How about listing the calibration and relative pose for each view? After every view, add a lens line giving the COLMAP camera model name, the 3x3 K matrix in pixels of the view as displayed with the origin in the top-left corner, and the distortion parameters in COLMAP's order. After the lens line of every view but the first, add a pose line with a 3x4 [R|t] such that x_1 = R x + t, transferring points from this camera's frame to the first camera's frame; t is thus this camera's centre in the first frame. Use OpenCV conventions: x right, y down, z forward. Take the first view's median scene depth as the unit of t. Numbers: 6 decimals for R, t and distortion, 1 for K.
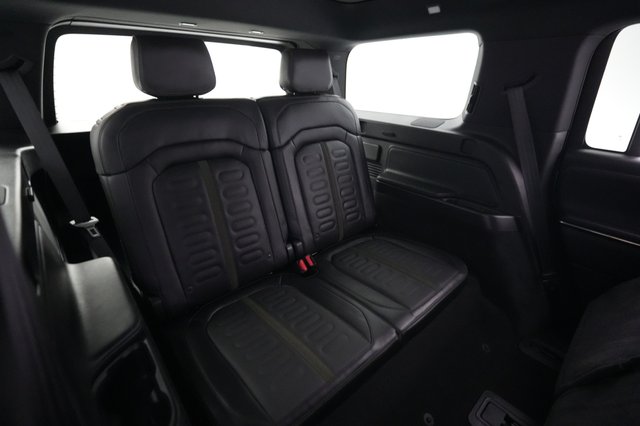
lens RADIAL K [[308.8, 0, 320.0], [0, 308.8, 213.0], [0, 0, 1]] dist [0.020858, -0.000066]
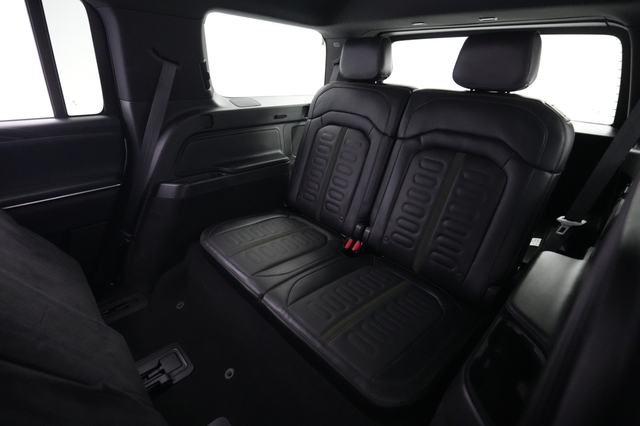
lens RADIAL K [[309.8, 0, 320.0], [0, 309.8, 213.0], [0, 0, 1]] dist [-0.028518, -0.000084]
pose [[0.019206, 0.428939, -0.903129, 0.848239], [-0.429709, 0.819154, 0.379917, -0.275020], [0.902763, 0.380786, 0.200051, 0.652755]]
